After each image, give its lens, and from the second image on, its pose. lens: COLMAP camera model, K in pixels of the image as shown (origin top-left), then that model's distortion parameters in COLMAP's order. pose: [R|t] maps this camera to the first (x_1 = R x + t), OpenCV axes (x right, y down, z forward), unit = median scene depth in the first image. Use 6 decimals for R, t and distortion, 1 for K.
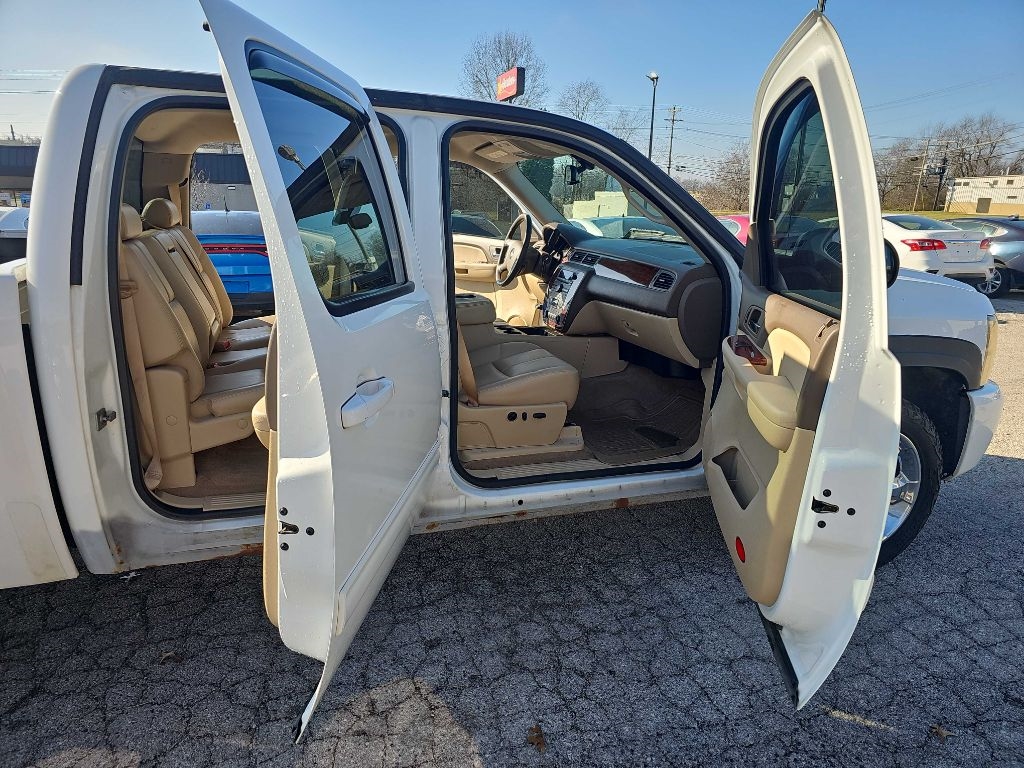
lens RADIAL K [[672.2, 0, 521.1], [0, 672.2, 395.8], [0, 0, 1]] dist [0.053499, -0.042985]
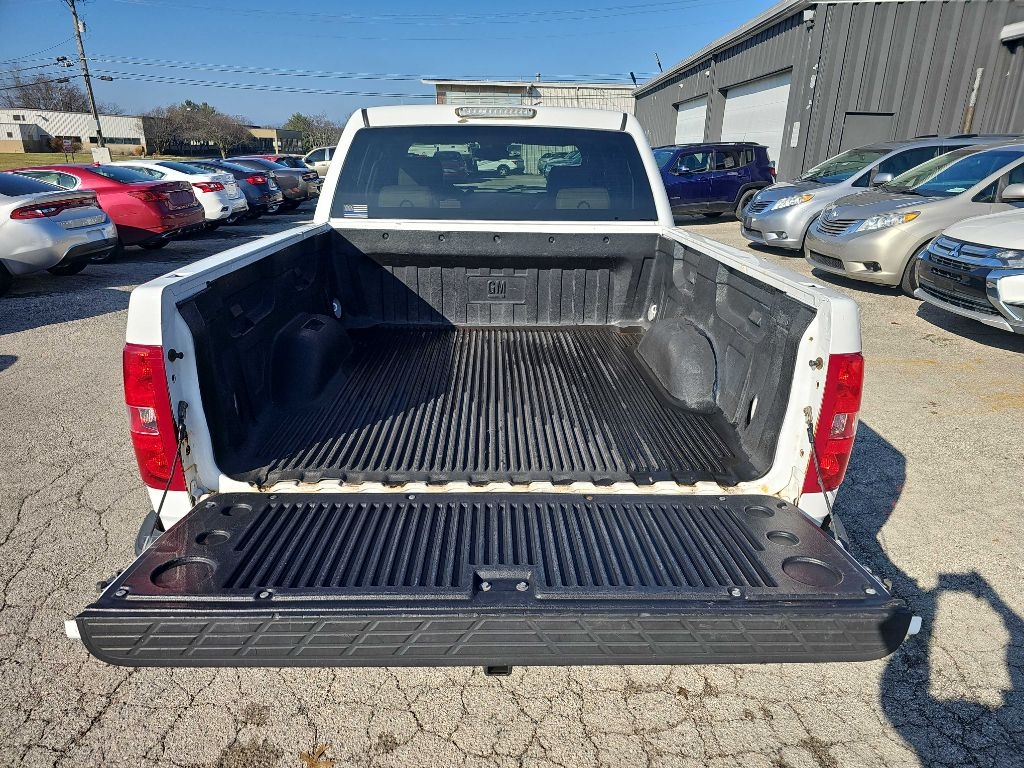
lens RADIAL K [[675.0, 0, 517.2], [0, 675.0, 384.8], [0, 0, 1]] dist [0.050029, -0.040603]
pose [[0.287449, -0.324908, 0.901004, -0.100057], [0.259149, 0.932001, 0.253409, -0.012869], [-0.922071, 0.160652, 0.352102, 0.028028]]
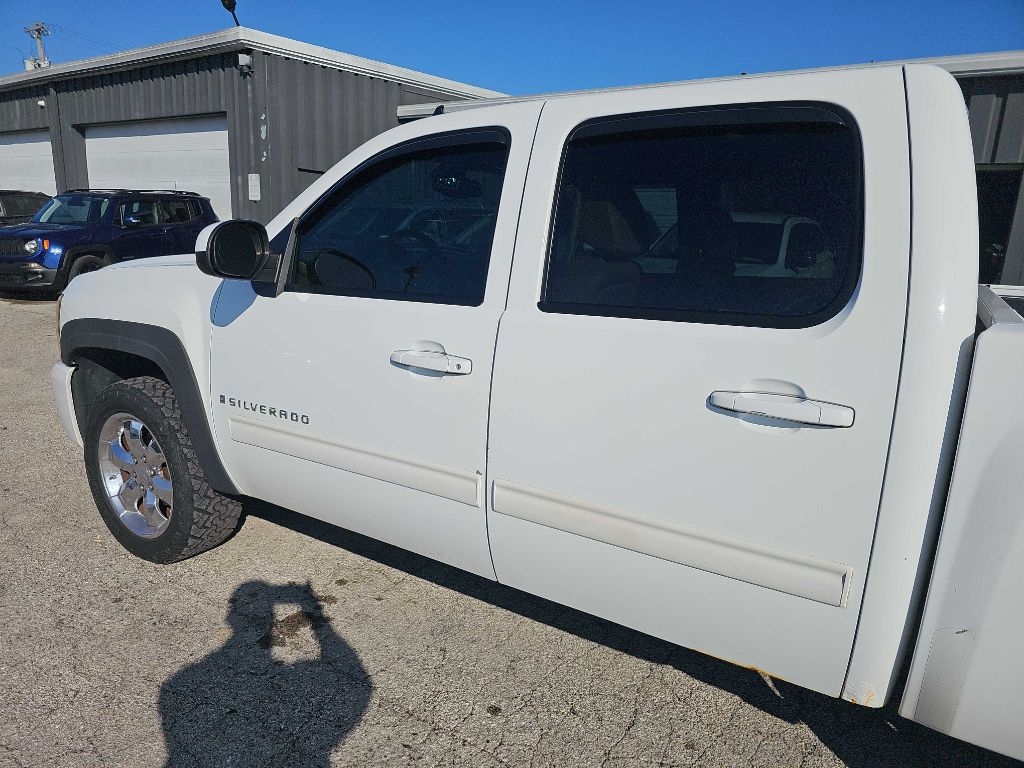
lens RADIAL K [[680.3, 0, 508.2], [0, 680.3, 389.0], [0, 0, 1]] dist [0.046929, -0.043318]
pose [[-0.636968, -0.216532, 0.739855, -0.047213], [0.164761, 0.899325, 0.405053, -0.028143], [-0.753077, 0.379905, -0.537166, 0.098198]]
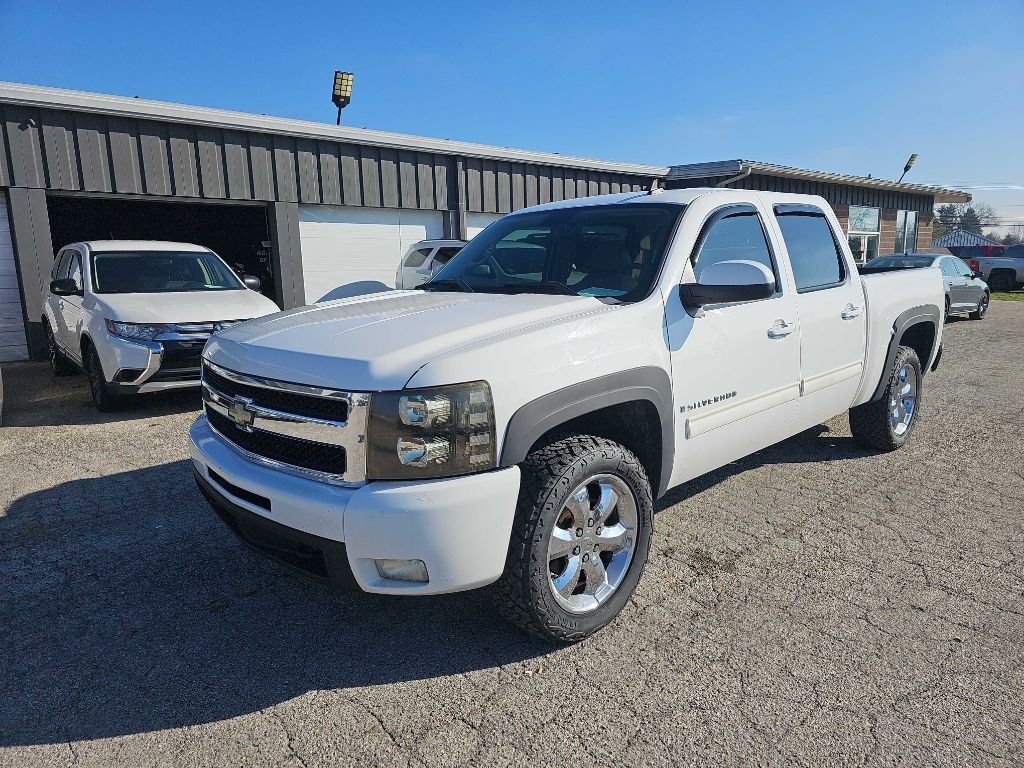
lens RADIAL K [[688.6, 0, 554.7], [0, 688.6, 381.8], [0, 0, 1]] dist [0.005685, -0.000044]
pose [[-0.886973, 0.079894, -0.454857, 0.042553], [-0.124697, 0.906907, 0.402455, -0.036389], [0.444667, 0.413687, -0.794440, 0.130750]]
